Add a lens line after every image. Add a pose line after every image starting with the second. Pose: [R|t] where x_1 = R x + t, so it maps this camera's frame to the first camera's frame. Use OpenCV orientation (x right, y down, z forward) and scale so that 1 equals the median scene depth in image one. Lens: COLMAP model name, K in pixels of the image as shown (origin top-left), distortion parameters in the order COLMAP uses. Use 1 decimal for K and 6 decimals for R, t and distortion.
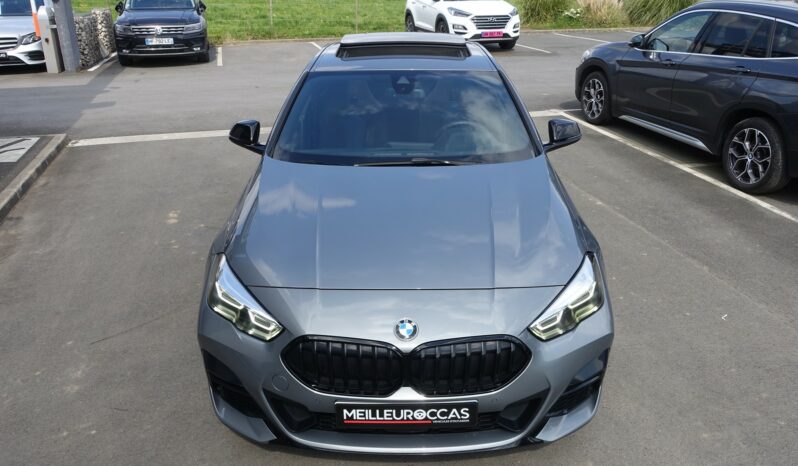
lens RADIAL K [[634.2, 0, 399.0], [0, 634.2, 233.0], [0, 0, 1]] dist [-0.004208, -0.000635]
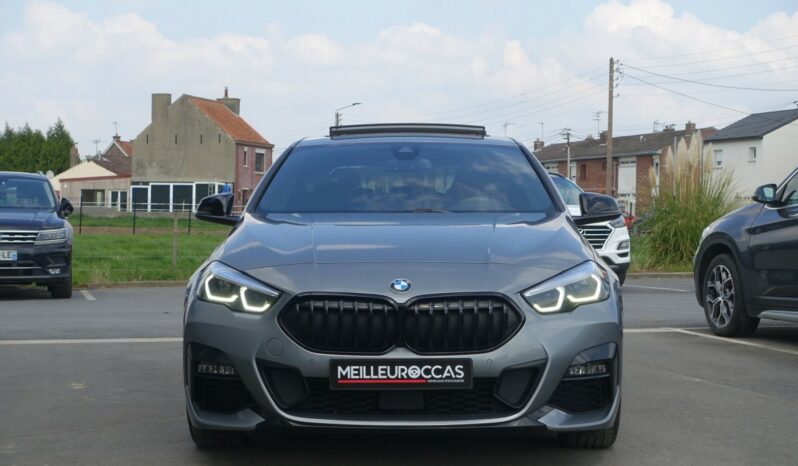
lens RADIAL K [[1465.7, 0, 399.0], [0, 1465.7, 233.0], [0, 0, 1]] dist [-0.029397, -0.077012]
pose [[0.999894, 0.003237, -0.014179, 0.031323], [-0.008386, 0.924838, -0.380269, 0.736787], [0.011882, 0.380348, 0.924767, -0.933738]]
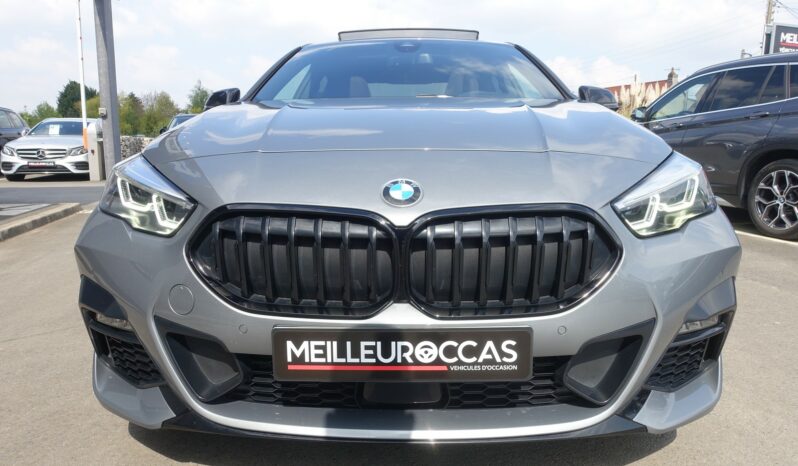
lens RADIAL K [[548.3, 0, 399.0], [0, 548.3, 233.0], [0, 0, 1]] dist [-0.002124, -0.001536]
pose [[0.999771, 0.004766, -0.020842, 0.014475], [-0.009675, 0.970172, -0.242224, 0.230729], [0.019065, 0.242370, 0.969996, 0.397723]]
